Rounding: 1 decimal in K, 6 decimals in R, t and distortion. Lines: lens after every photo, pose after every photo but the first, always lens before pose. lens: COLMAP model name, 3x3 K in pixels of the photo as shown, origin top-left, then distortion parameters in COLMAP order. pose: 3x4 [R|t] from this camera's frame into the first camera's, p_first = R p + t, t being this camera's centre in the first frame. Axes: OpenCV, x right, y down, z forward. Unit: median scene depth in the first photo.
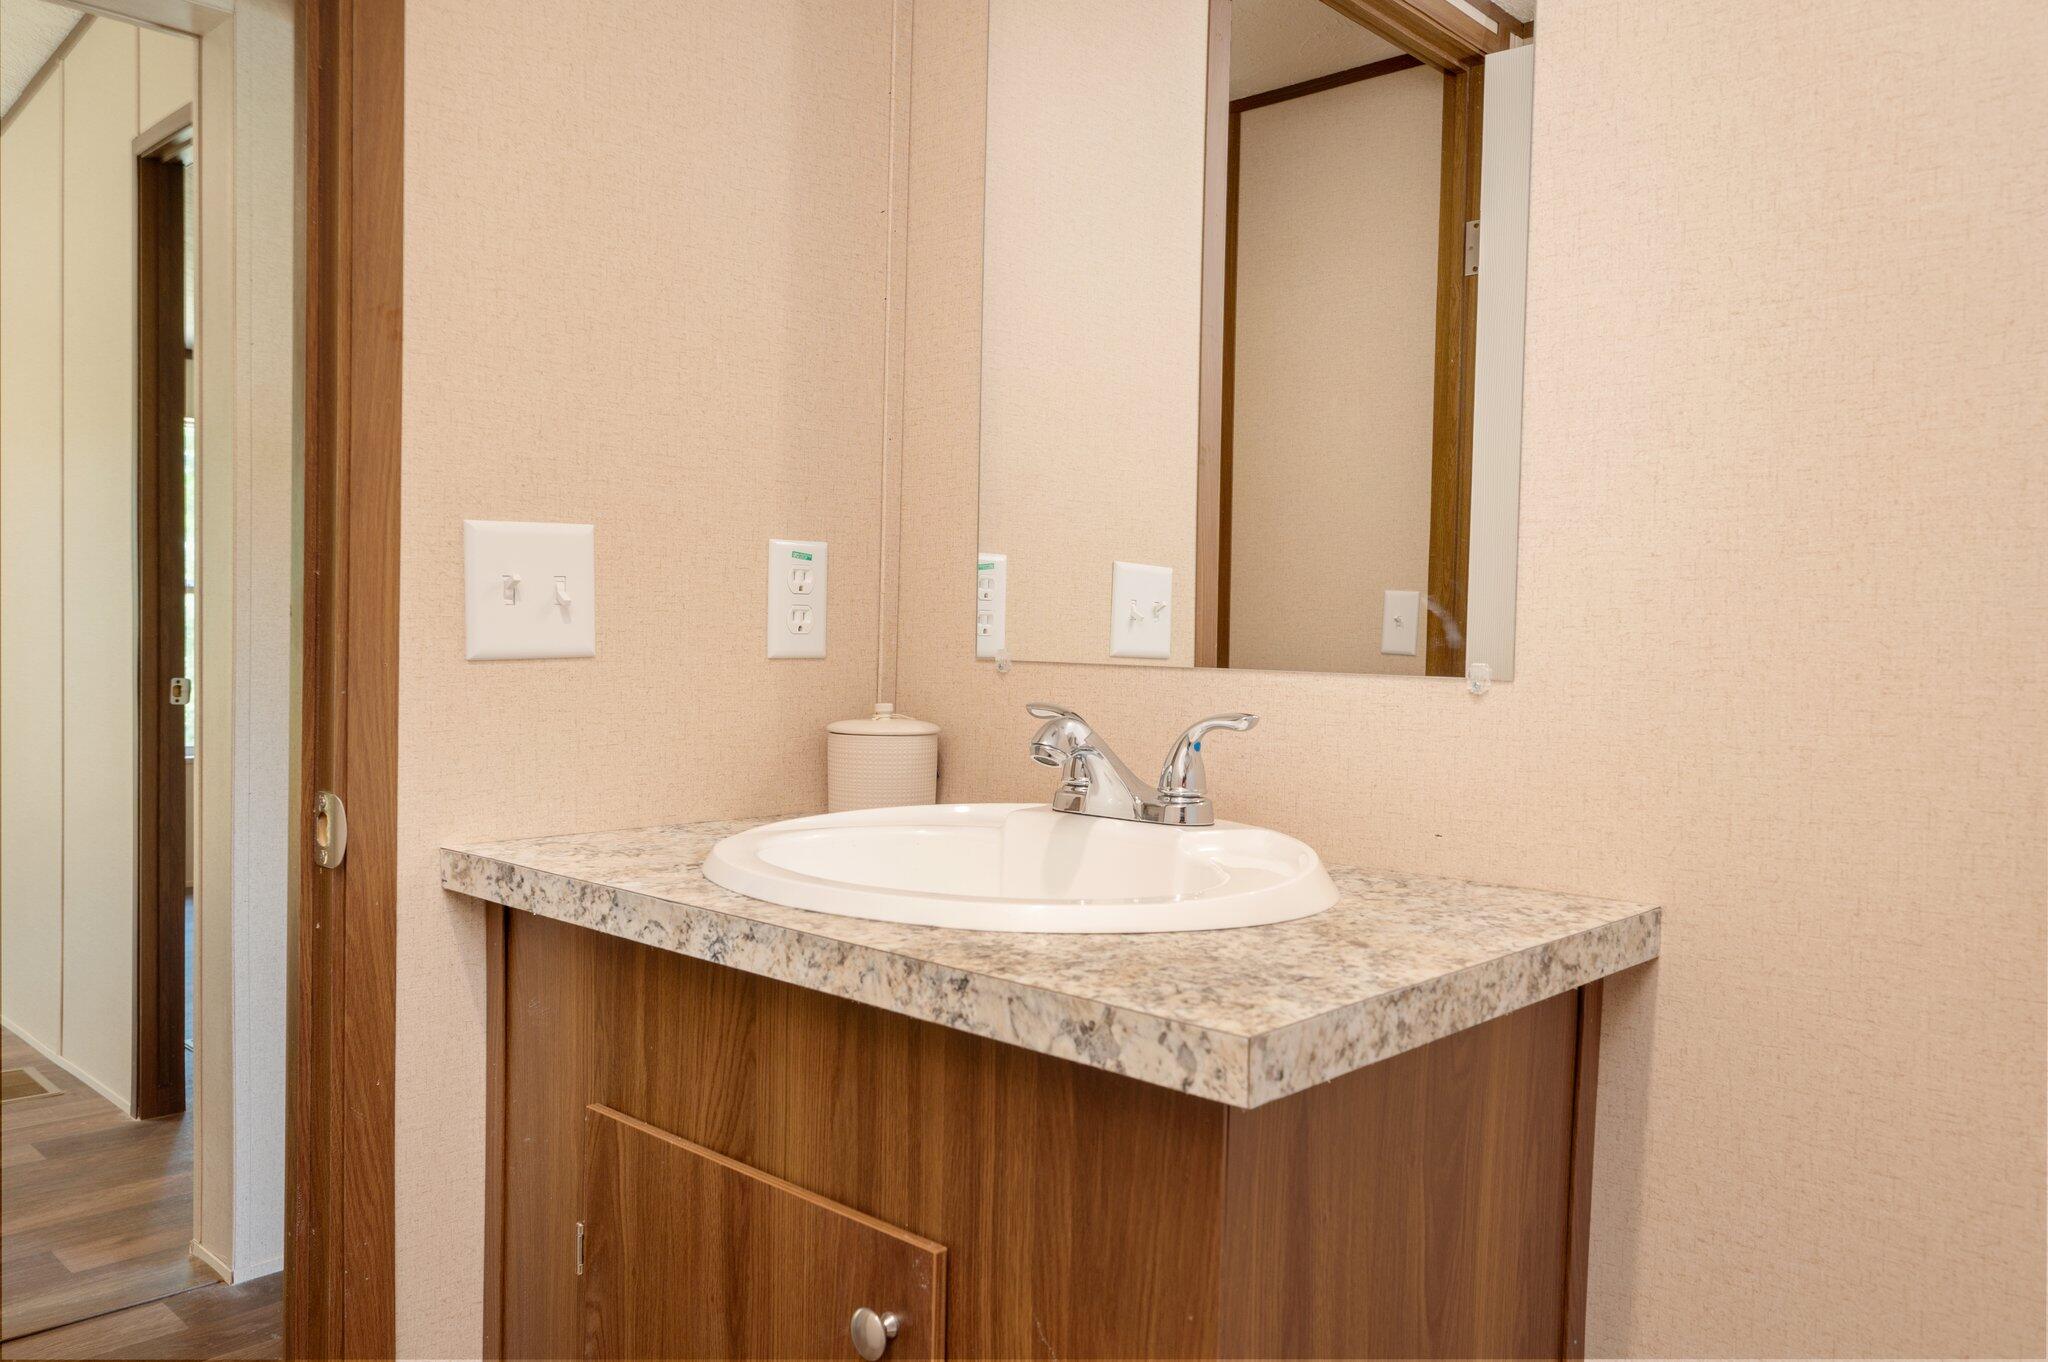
lens RADIAL K [[1488.2, 0, 1028.7], [0, 1488.2, 713.7], [0, 0, 1]] dist [0.007636, 0.001322]
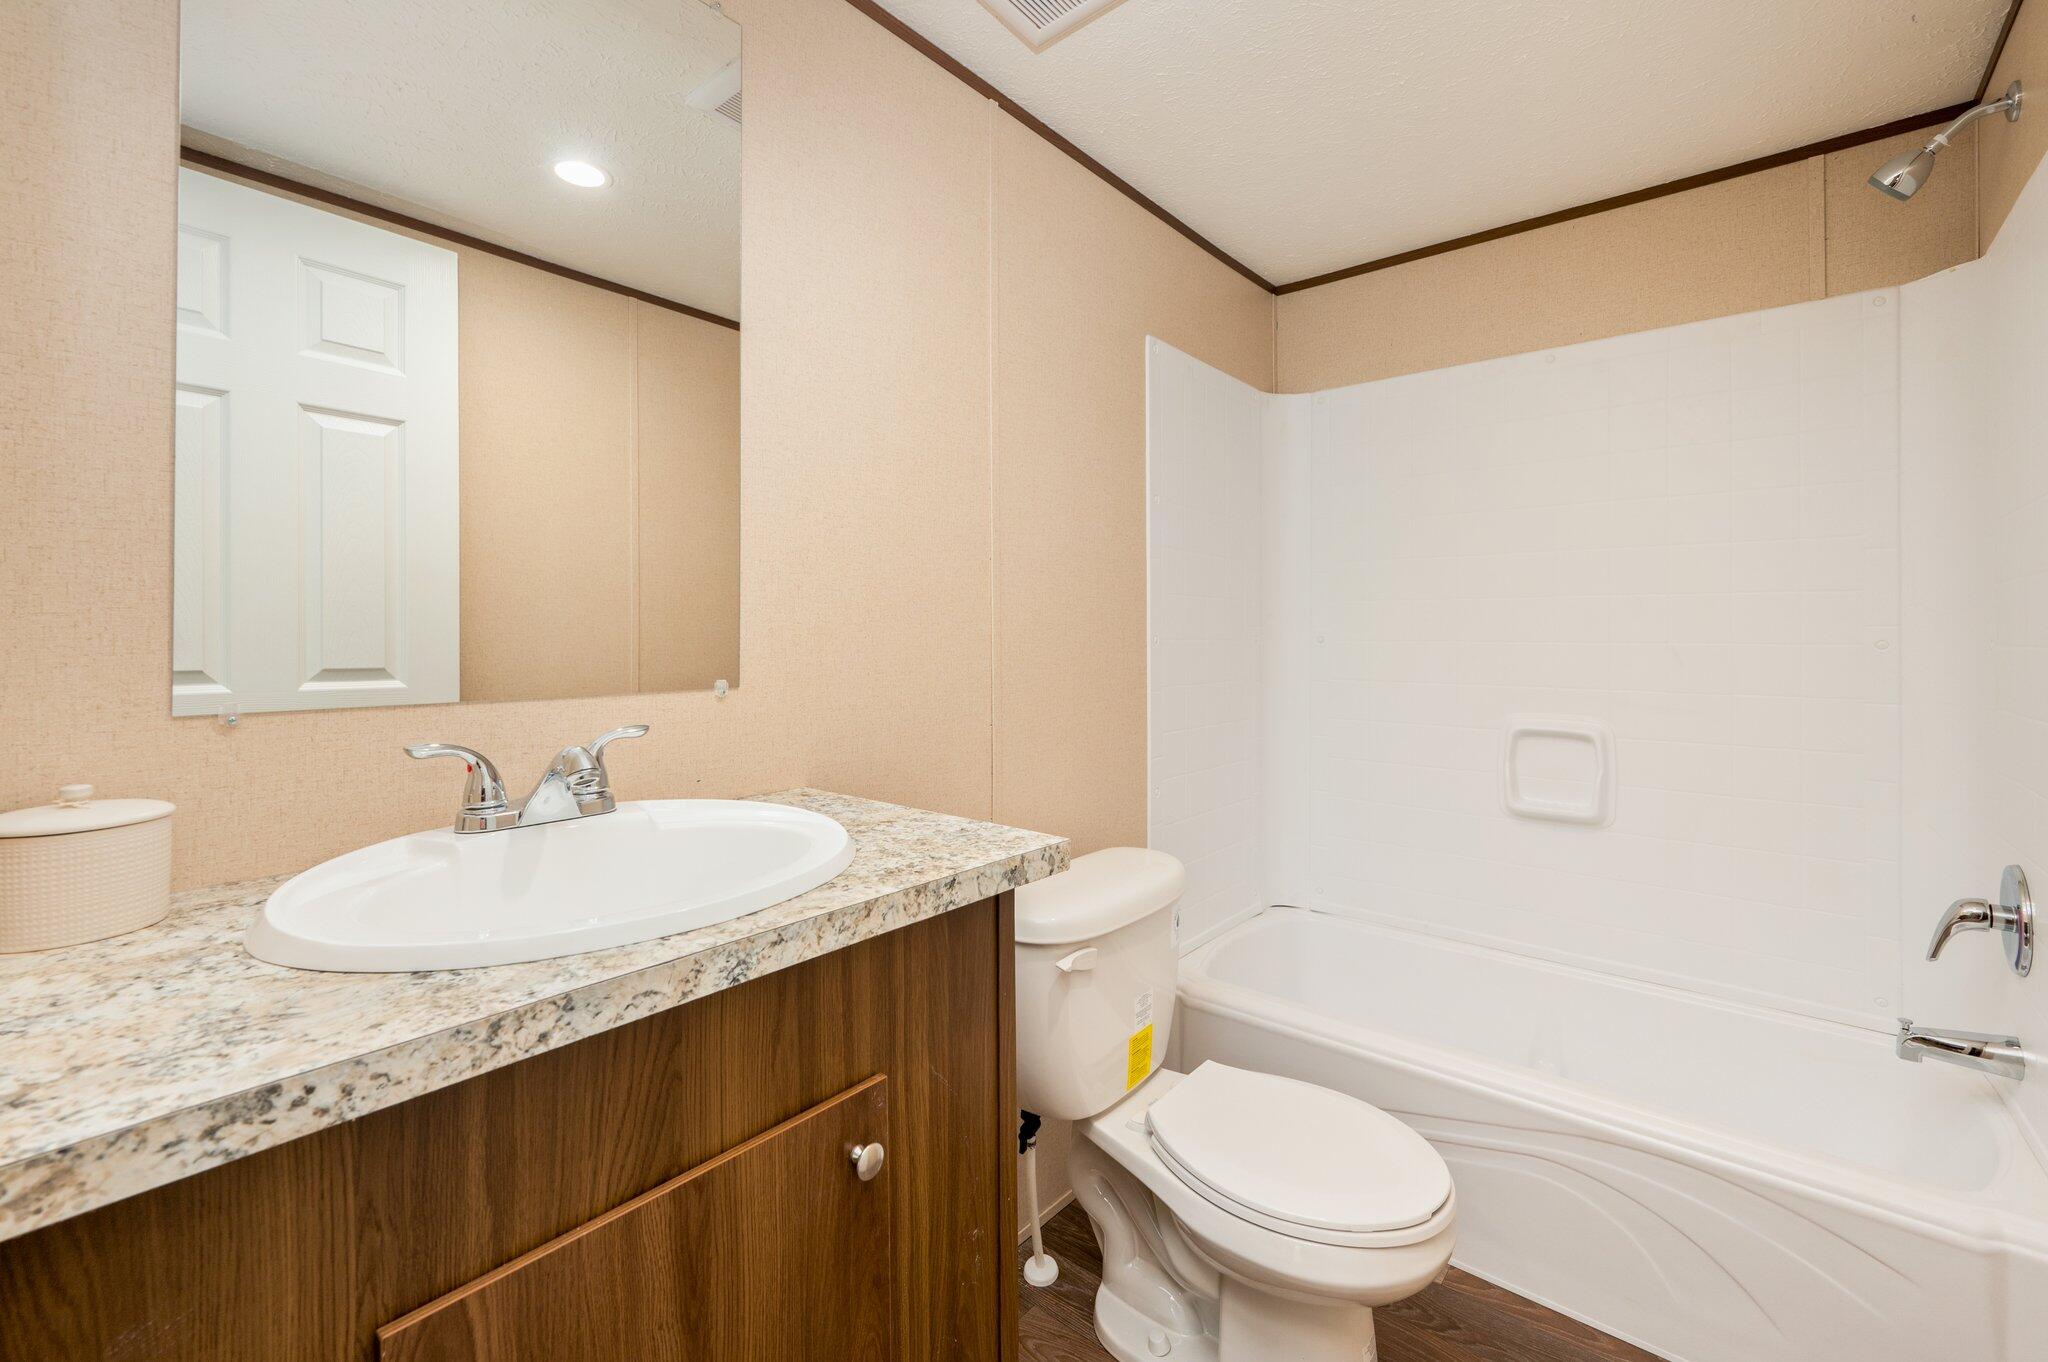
lens RADIAL K [[870.7, 0, 1034.2], [0, 870.7, 644.6], [0, 0, 1]] dist [0.011463, -0.000444]
pose [[-0.049975, -0.034157, 0.998166, -0.895162], [0.052326, 0.997953, 0.036769, -0.110353], [-0.997379, 0.054067, -0.048085, 0.790548]]
